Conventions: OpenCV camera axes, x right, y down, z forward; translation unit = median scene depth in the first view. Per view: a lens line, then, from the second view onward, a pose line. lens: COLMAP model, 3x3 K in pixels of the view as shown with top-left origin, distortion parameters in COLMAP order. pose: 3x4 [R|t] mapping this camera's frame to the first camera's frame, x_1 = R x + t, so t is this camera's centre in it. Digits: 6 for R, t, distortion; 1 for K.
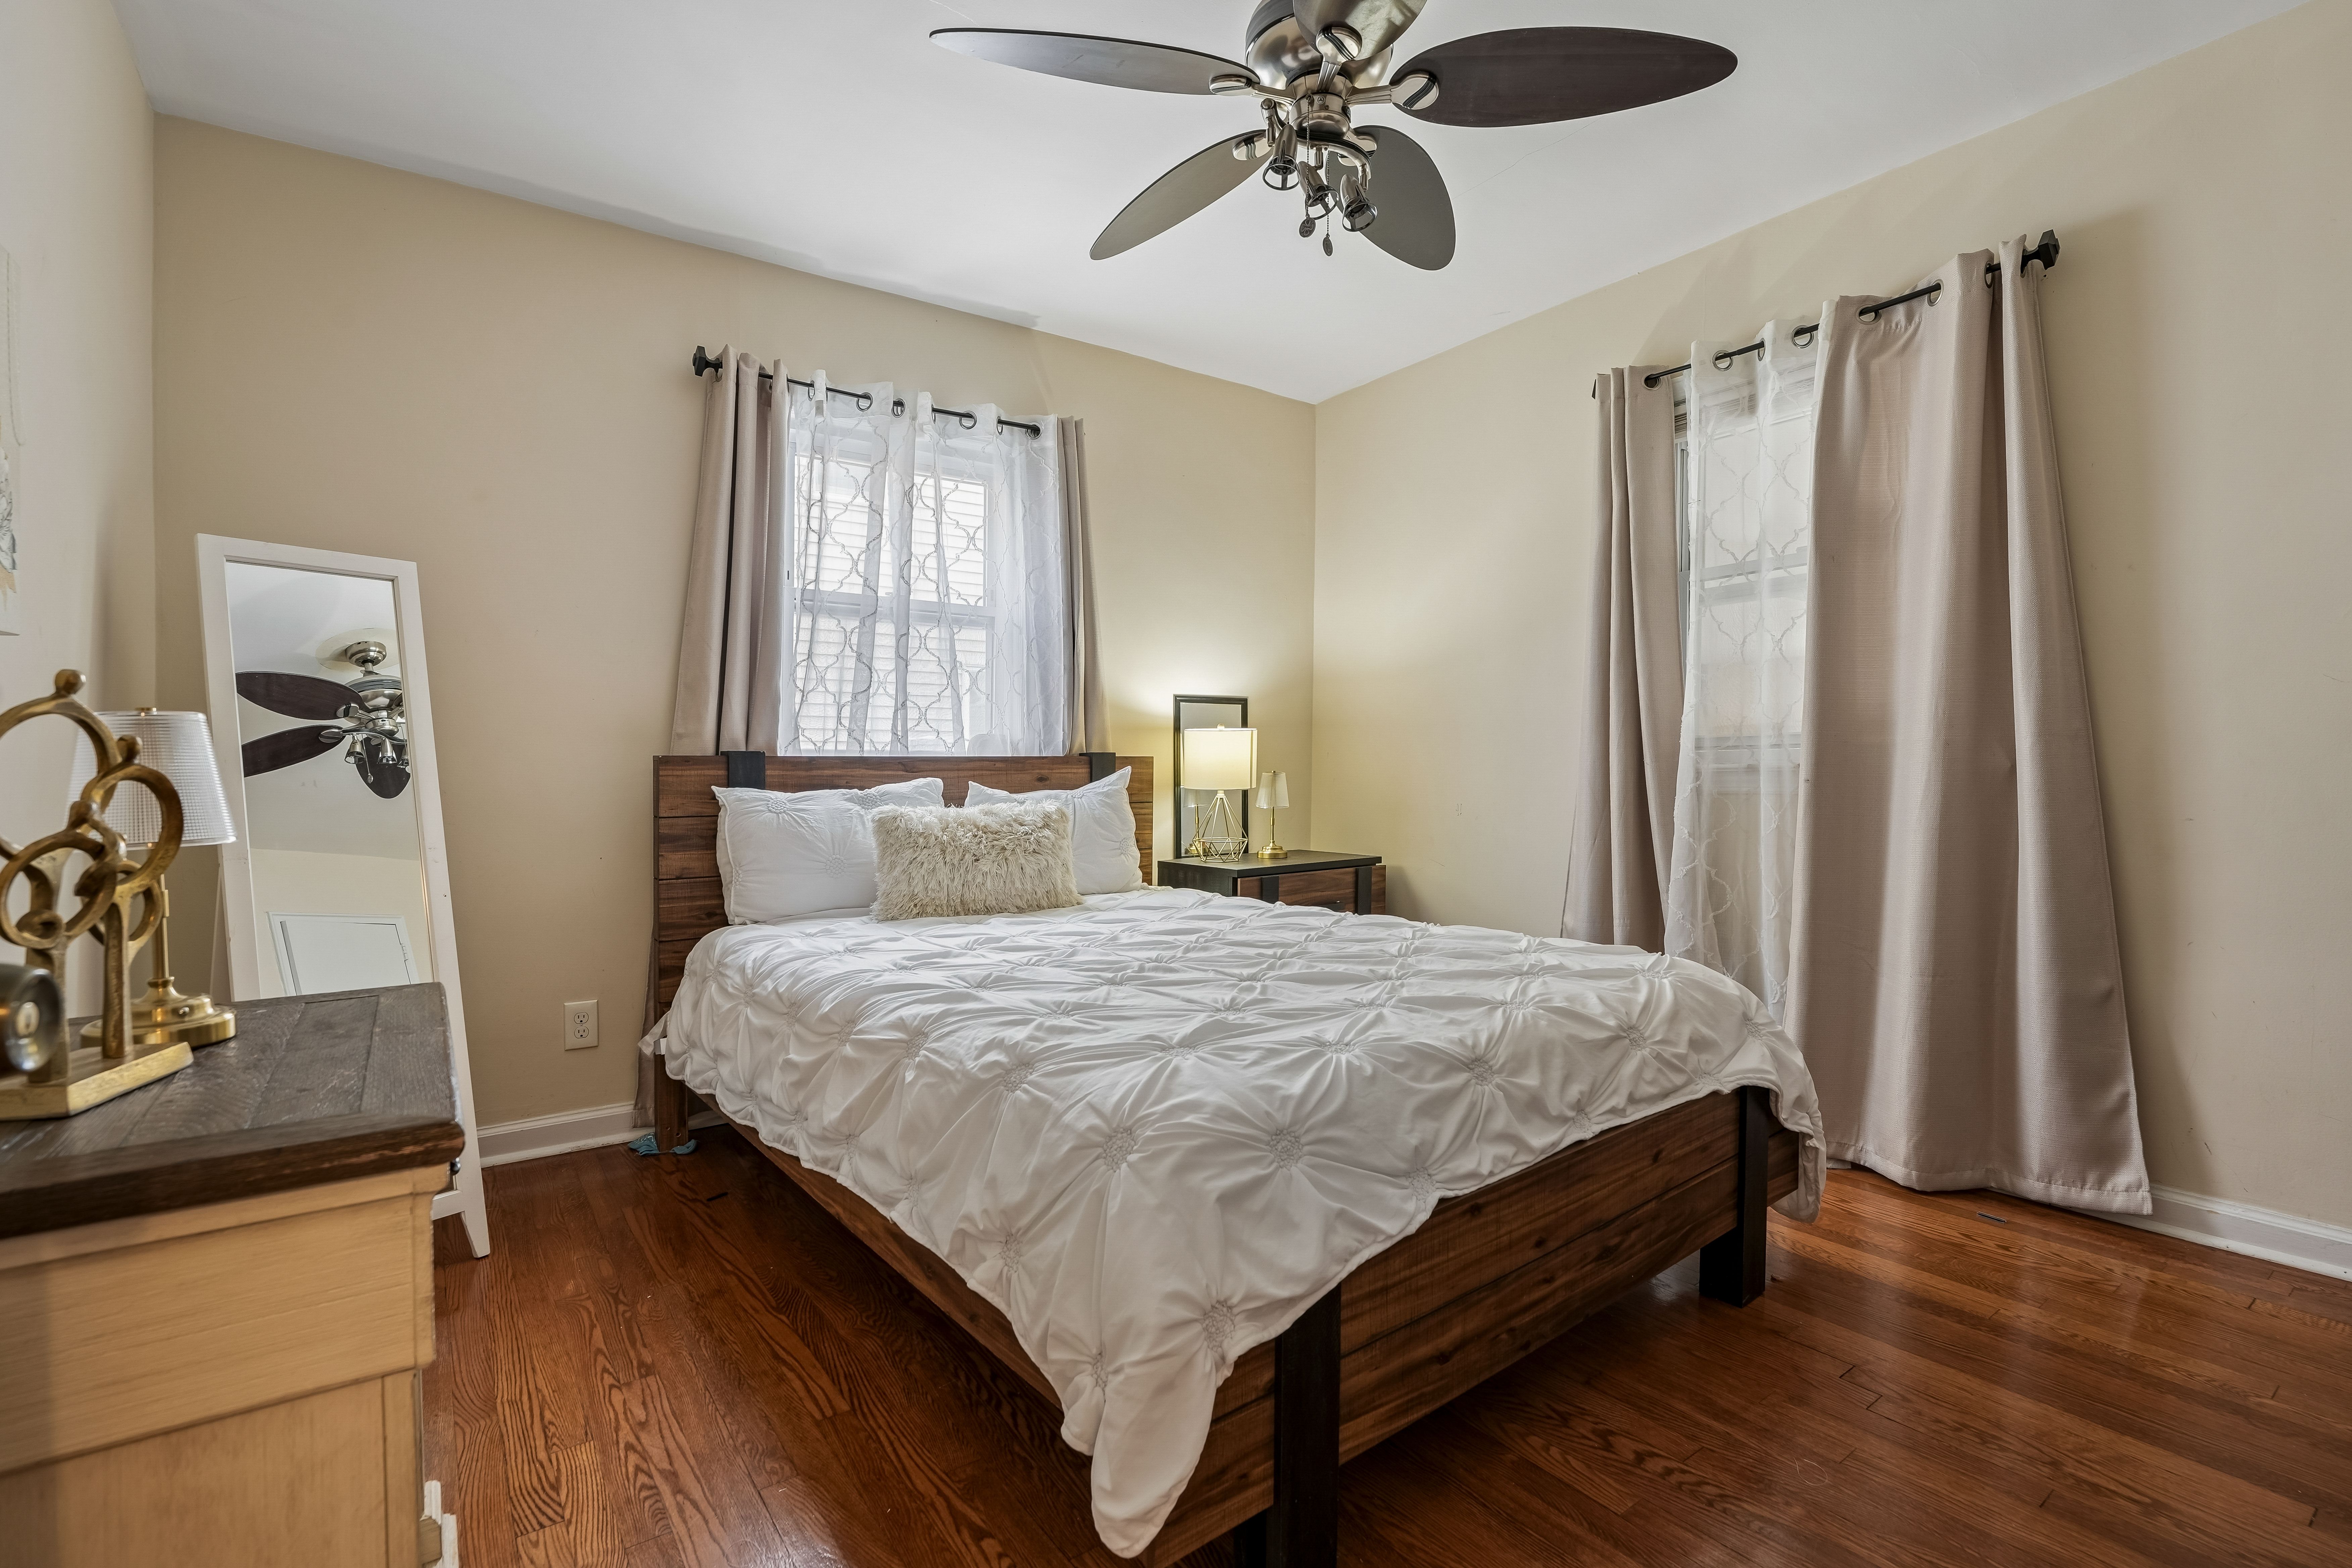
lens RADIAL K [[1068.1, 0, 1176.0], [0, 1068.1, 784.0], [0, 0, 1]] dist [-0.000755, -0.000043]
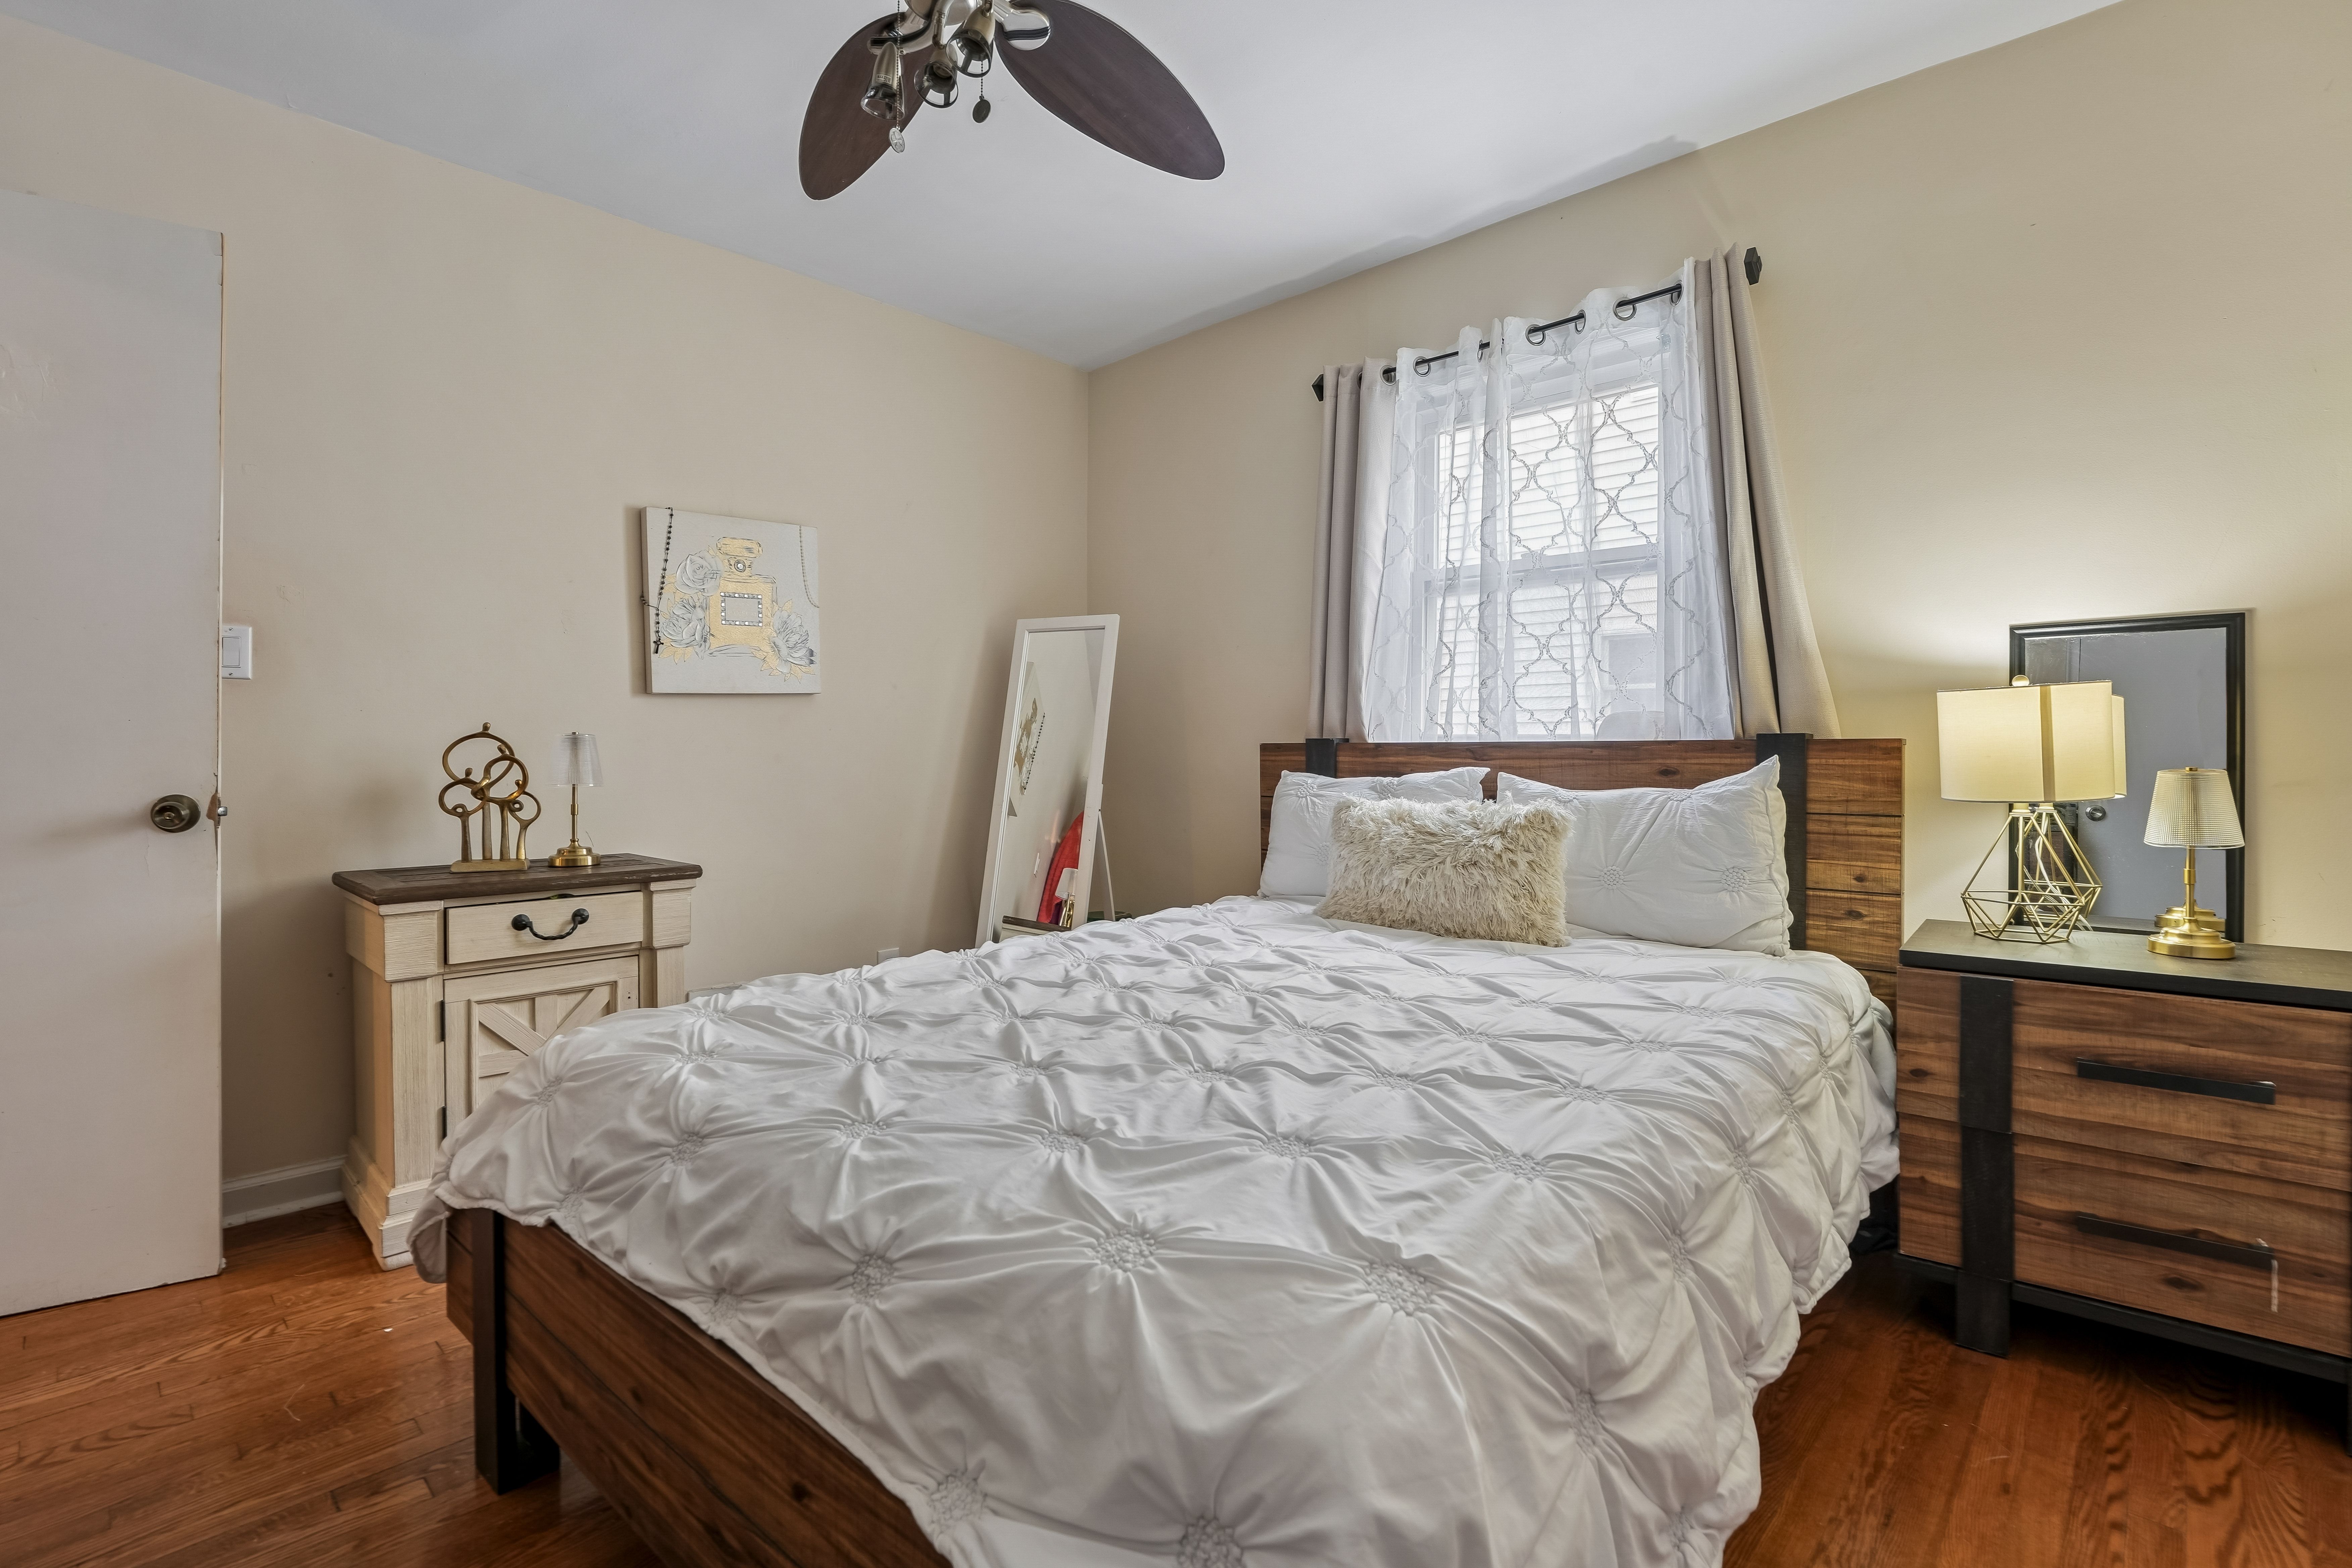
lens RADIAL K [[1061.7, 0, 1175.2], [0, 1061.7, 729.3], [0, 0, 1]] dist [-0.001099, -0.000107]
pose [[0.196289, -0.013508, -0.980453, 0.581332], [-0.015107, 0.999745, -0.016798, -0.018602], [0.980430, 0.018109, 0.196034, 0.610656]]
